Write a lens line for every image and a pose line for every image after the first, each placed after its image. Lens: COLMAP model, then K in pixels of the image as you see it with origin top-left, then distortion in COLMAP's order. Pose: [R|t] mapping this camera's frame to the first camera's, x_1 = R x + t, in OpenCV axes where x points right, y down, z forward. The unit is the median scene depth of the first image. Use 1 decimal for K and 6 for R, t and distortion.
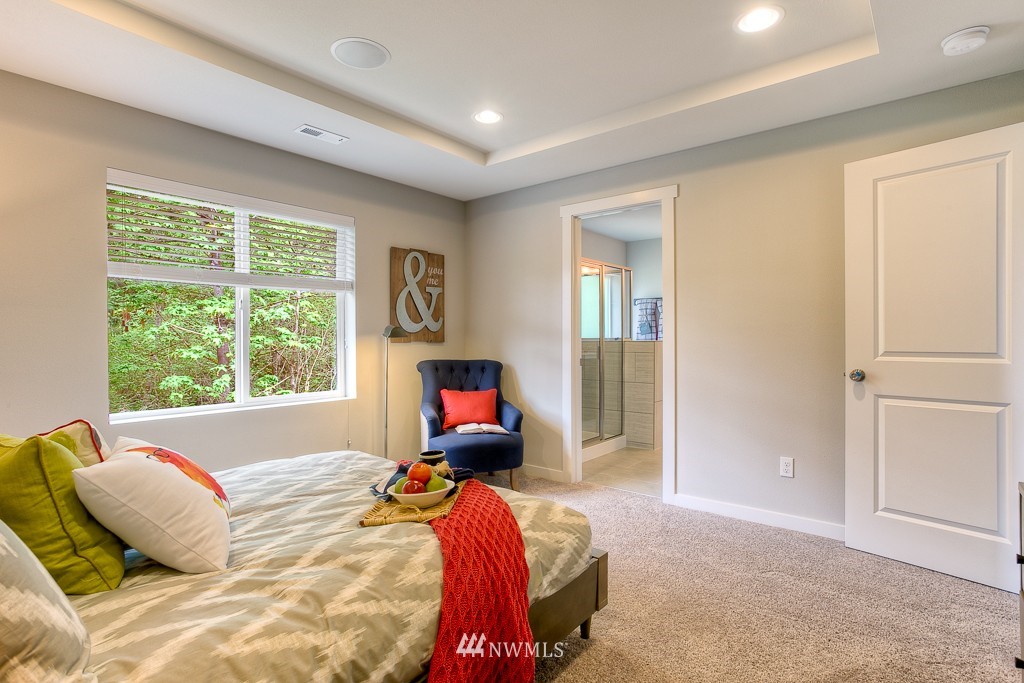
lens RADIAL K [[504.5, 0, 508.9], [0, 504.5, 336.8], [0, 0, 1]] dist [-0.019598, 0.005222]
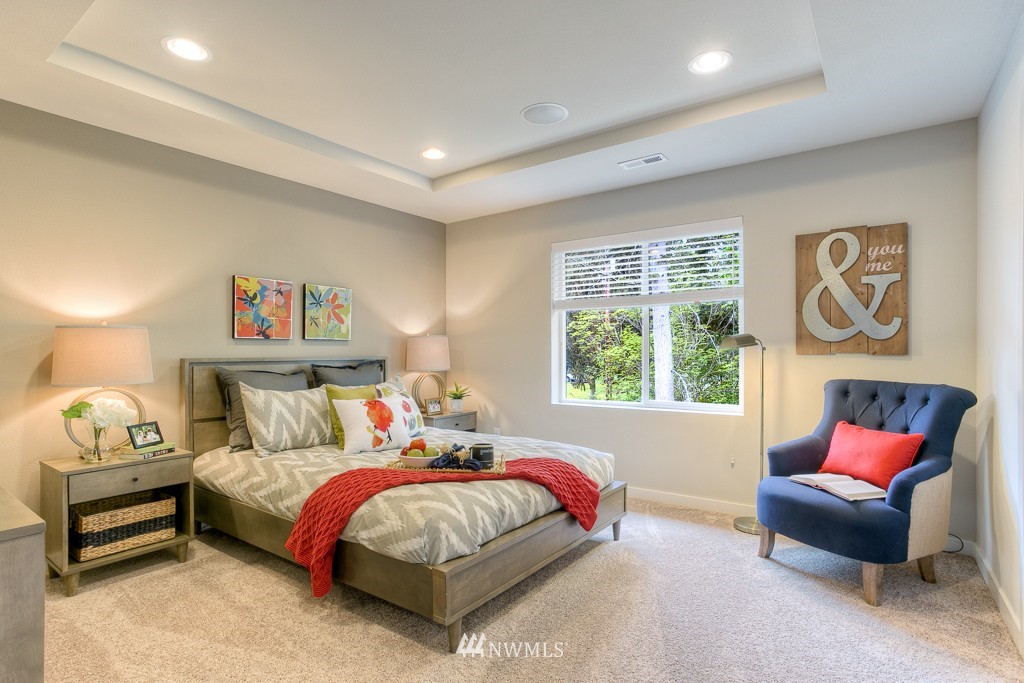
lens RADIAL K [[504.5, 0, 509.2], [0, 504.5, 349.7], [0, 0, 1]] dist [-0.019598, 0.005222]
pose [[0.082978, -0.002508, -0.996548, 0.507511], [0.003813, 0.999990, -0.002199, 0.003645], [0.996544, -0.003618, 0.082987, 0.456133]]
